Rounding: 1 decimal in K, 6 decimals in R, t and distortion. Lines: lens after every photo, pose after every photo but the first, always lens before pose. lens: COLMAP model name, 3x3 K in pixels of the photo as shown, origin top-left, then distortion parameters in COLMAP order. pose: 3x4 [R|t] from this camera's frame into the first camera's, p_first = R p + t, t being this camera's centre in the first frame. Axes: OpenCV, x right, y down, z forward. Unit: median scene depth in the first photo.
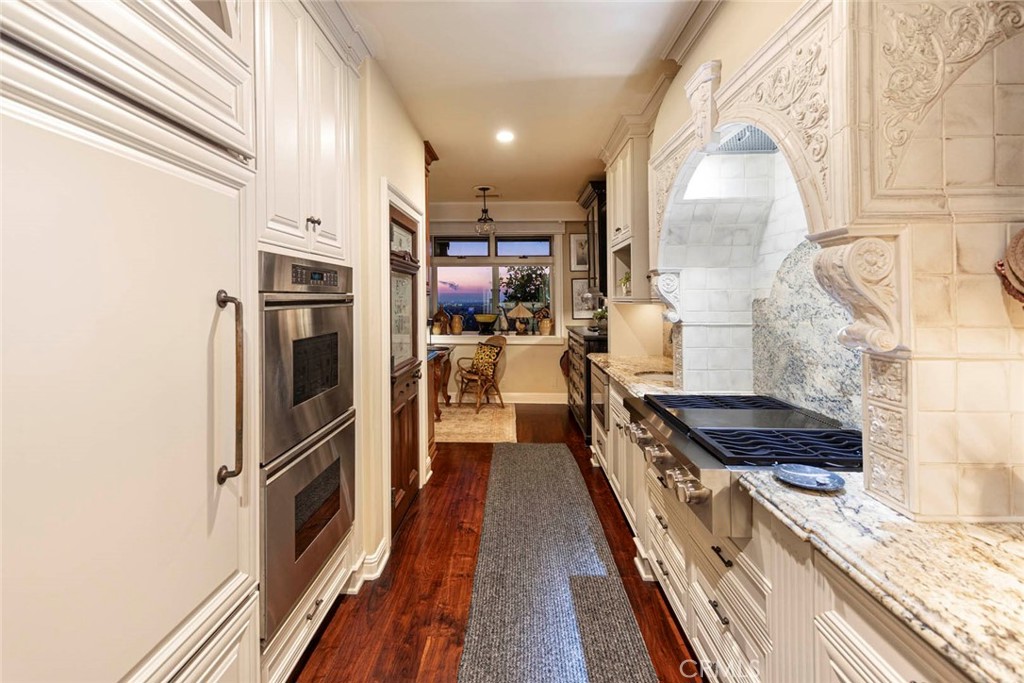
lens RADIAL K [[412.2, 0, 511.3], [0, 412.2, 342.5], [0, 0, 1]] dist [0.000072, 0.000000]
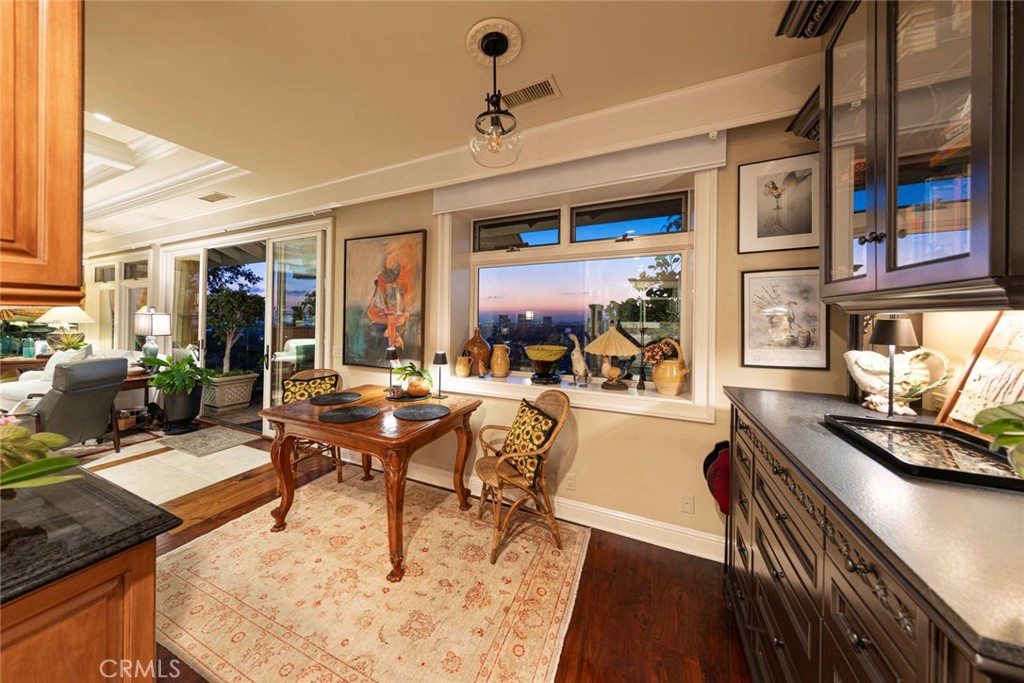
lens RADIAL K [[342.3, 0, 475.3], [0, 342.3, 337.1], [0, 0, 1]] dist [0.000463, -0.000048]
pose [[0.898746, 0.028566, -0.437539, 0.055495], [-0.050105, 0.998030, -0.037761, -0.058682], [0.435598, 0.055860, 0.898406, 0.554145]]
